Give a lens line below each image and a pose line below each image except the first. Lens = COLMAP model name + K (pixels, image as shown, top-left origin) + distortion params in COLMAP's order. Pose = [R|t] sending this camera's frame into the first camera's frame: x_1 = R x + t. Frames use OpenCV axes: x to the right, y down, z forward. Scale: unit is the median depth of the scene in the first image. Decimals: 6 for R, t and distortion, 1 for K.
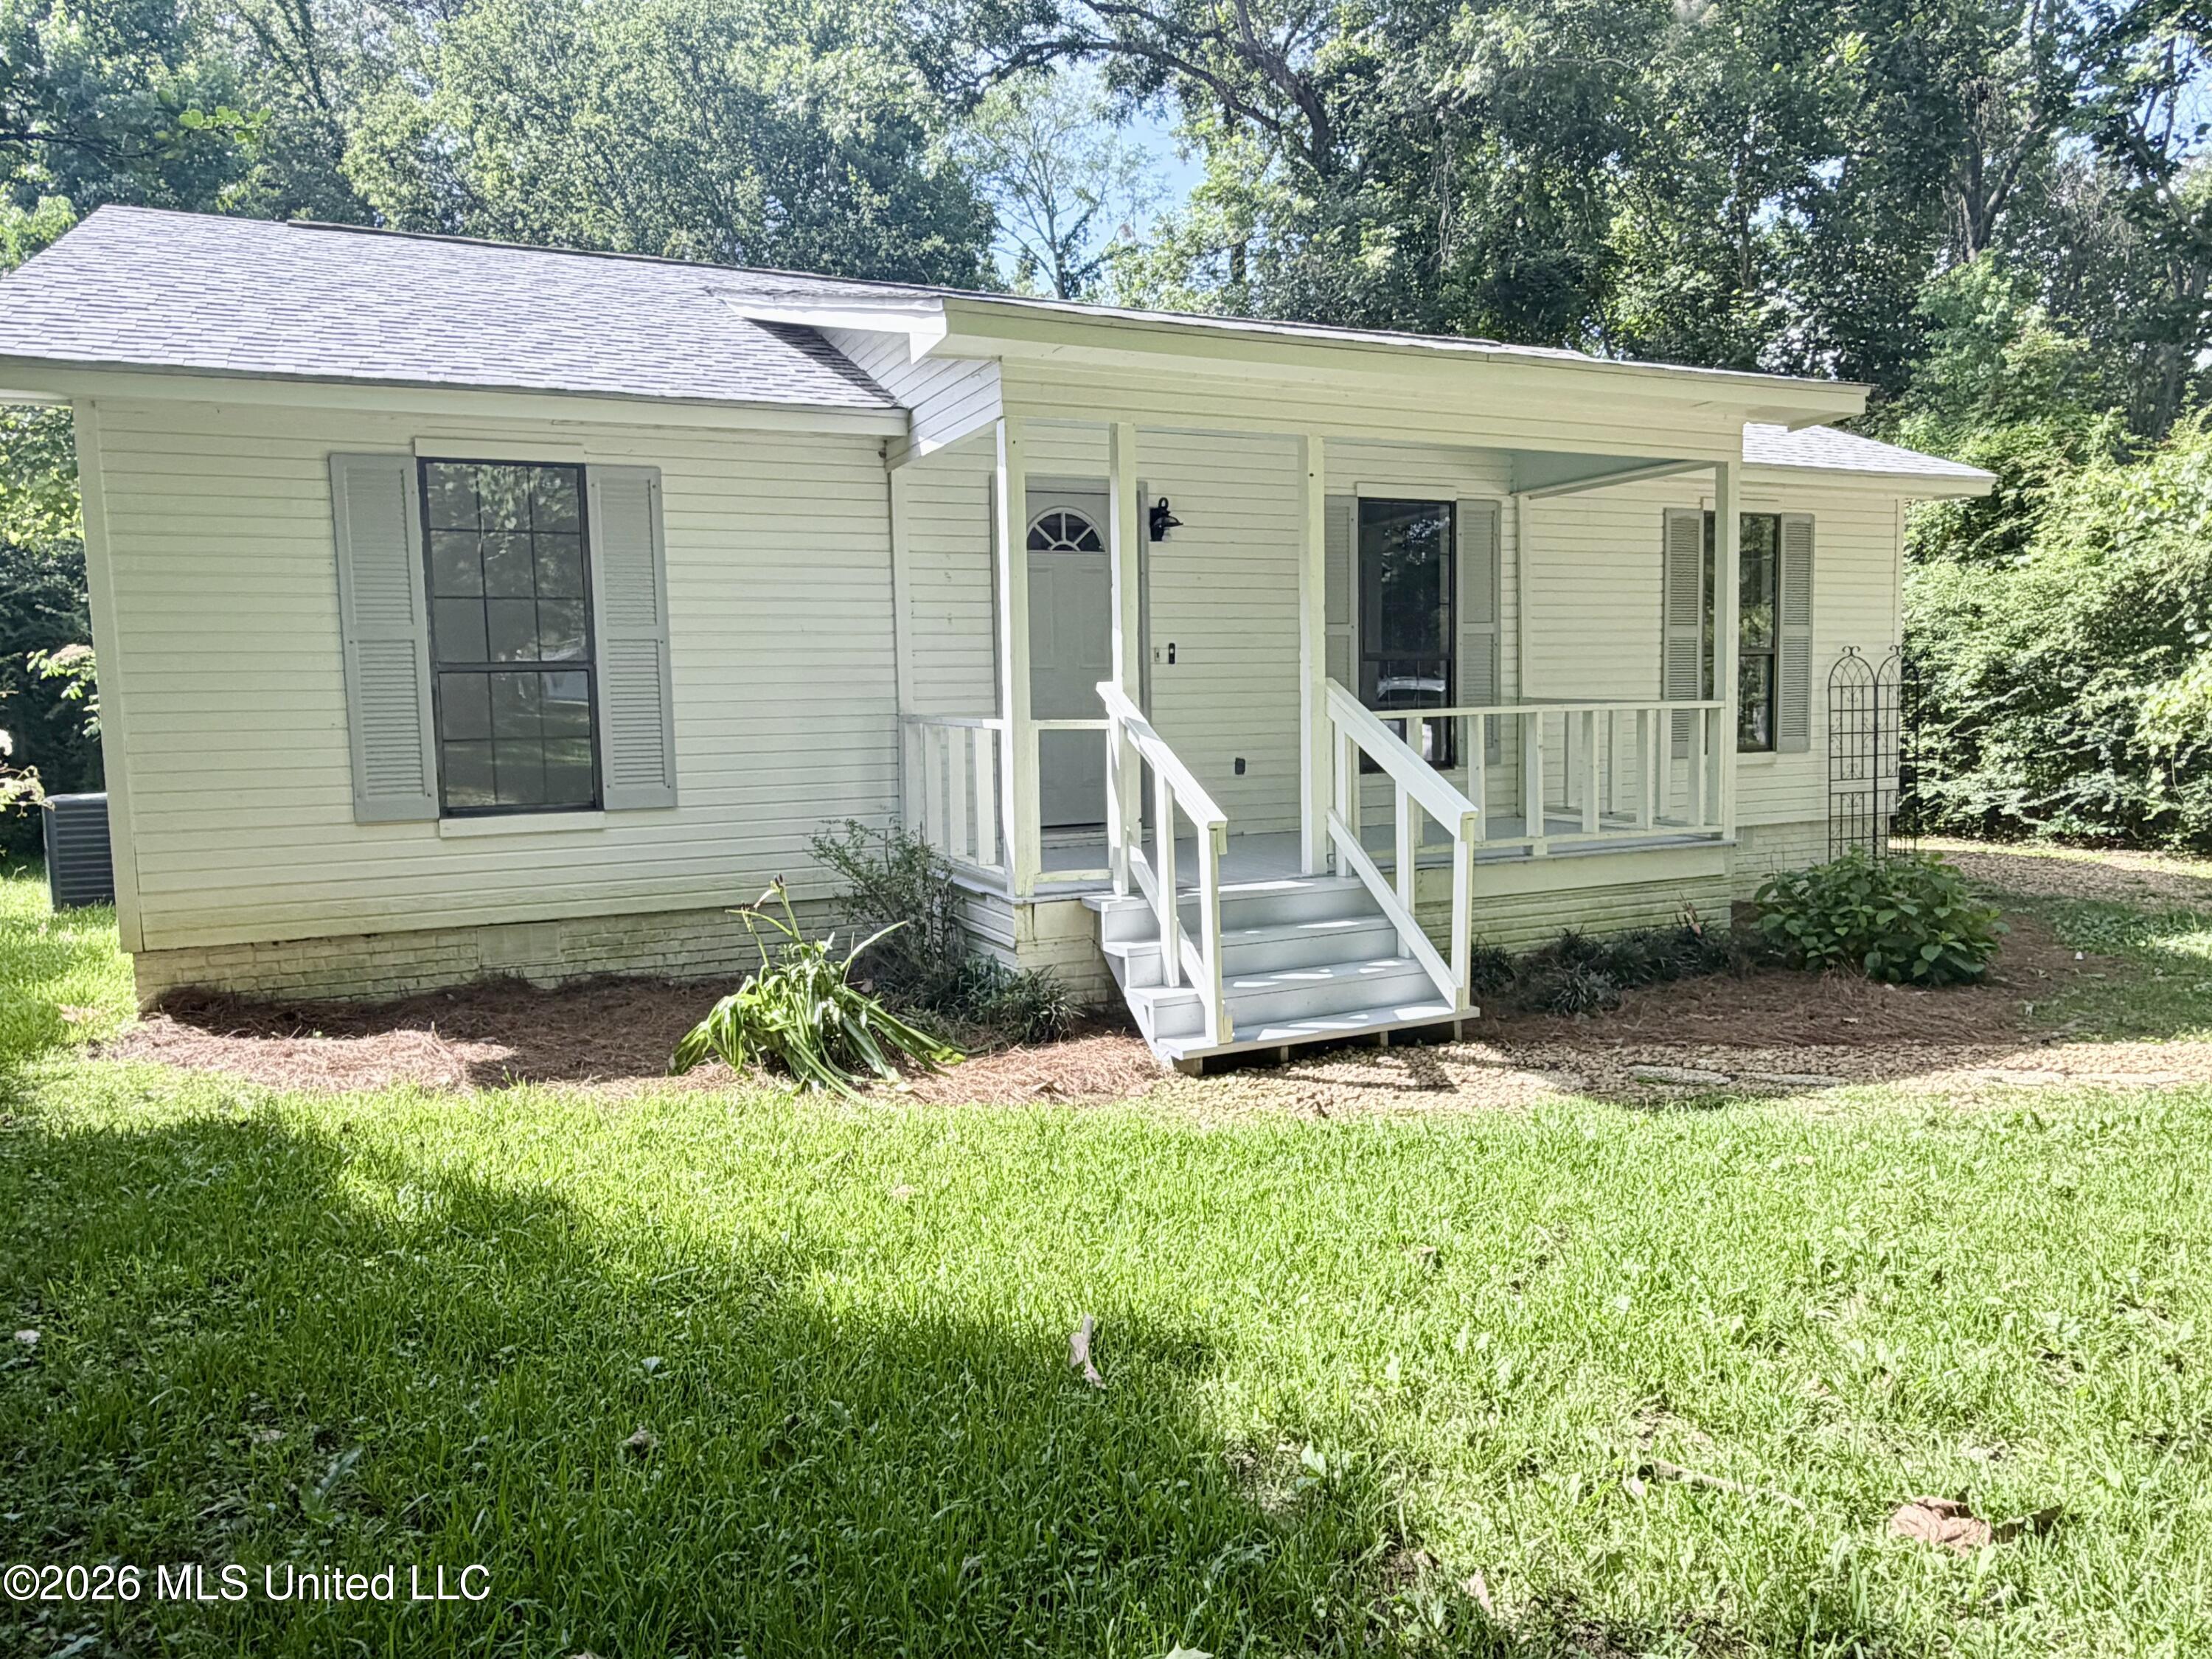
lens RADIAL K [[1456.9, 0, 1103.6], [0, 1456.9, 831.5], [0, 0, 1]] dist [0.001343, 0.003946]
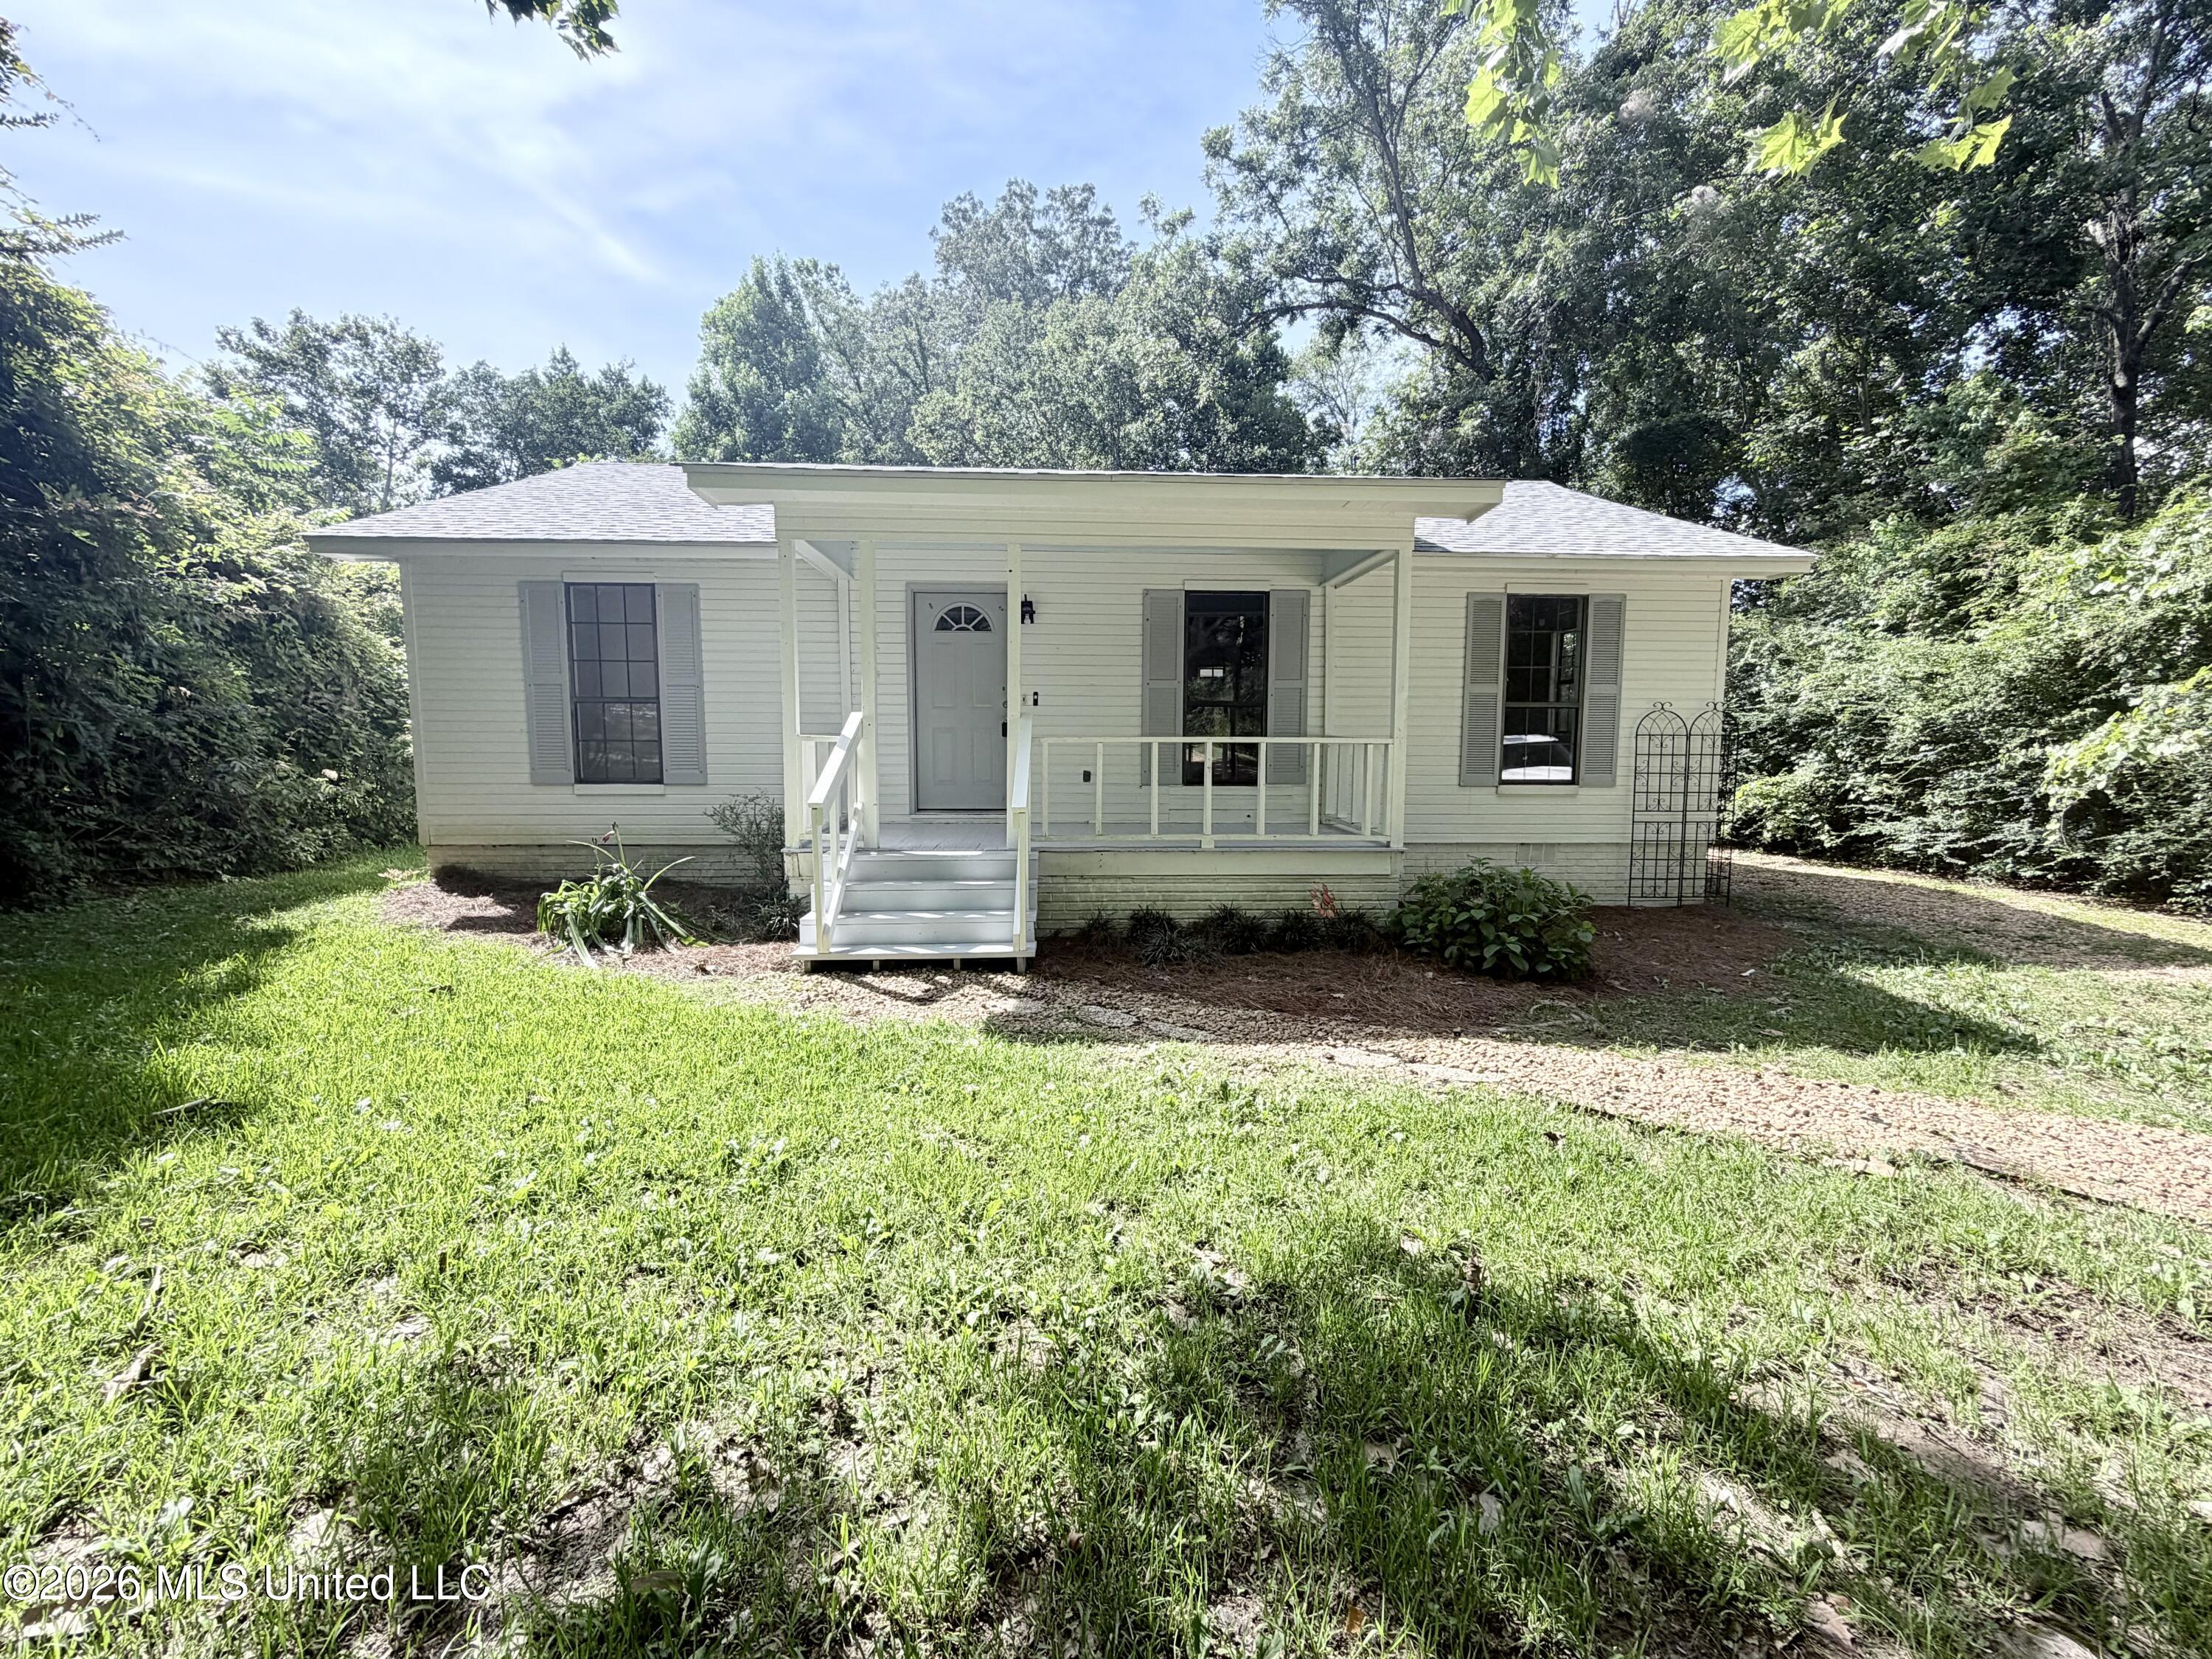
lens RADIAL K [[895.4, 0, 1105.2], [0, 895.4, 822.2], [0, 0, 1]] dist [0.006177, -0.001210]
pose [[0.930761, 0.058763, -0.360876, 0.293085], [-0.058765, 0.998211, 0.010978, -0.006453], [0.360875, 0.010989, 0.932549, 0.109491]]
